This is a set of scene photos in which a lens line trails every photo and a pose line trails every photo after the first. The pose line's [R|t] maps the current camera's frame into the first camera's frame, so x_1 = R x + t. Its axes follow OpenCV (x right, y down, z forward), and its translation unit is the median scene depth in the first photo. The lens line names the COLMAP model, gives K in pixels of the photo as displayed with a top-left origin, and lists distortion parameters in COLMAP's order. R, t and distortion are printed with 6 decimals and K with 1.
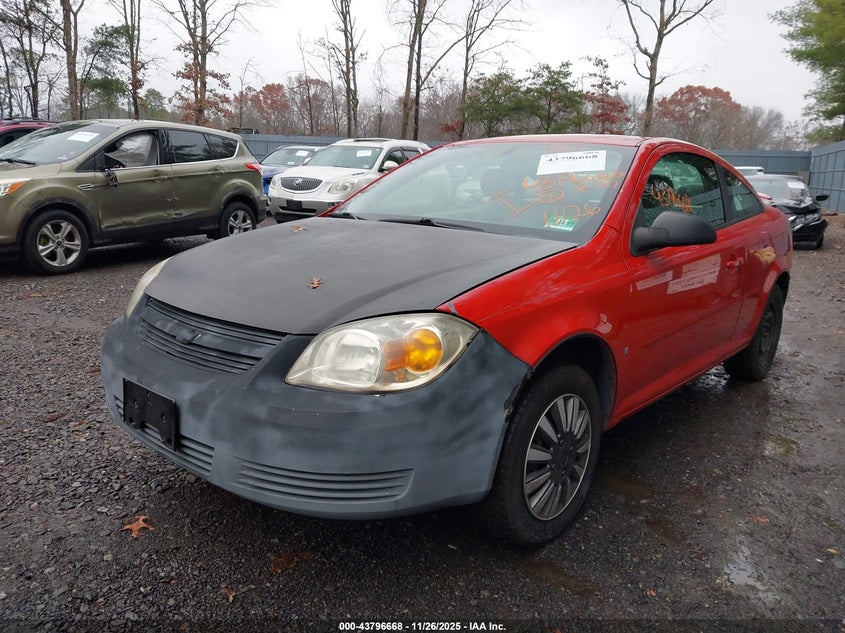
lens RADIAL K [[634.1, 0, 422.5], [0, 634.1, 316.5], [0, 0, 1]] dist [0.002384, -0.001989]
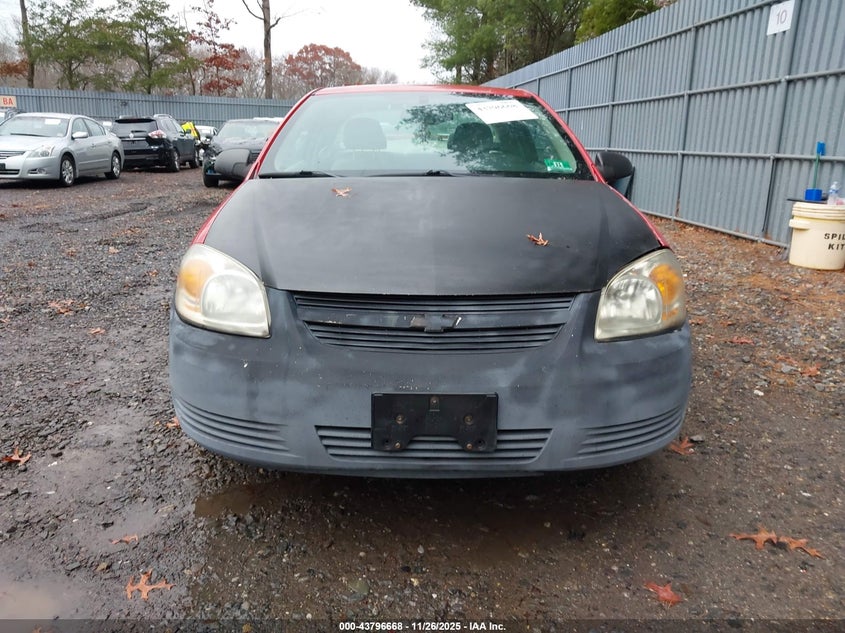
lens RADIAL K [[634.1, 0, 422.5], [0, 634.1, 316.5], [0, 0, 1]] dist [0.002384, -0.001989]
pose [[0.859283, -0.149591, 0.489137, 0.053623], [0.119280, 0.988517, 0.092772, -0.024492], [-0.497398, -0.021373, 0.867259, 0.117765]]
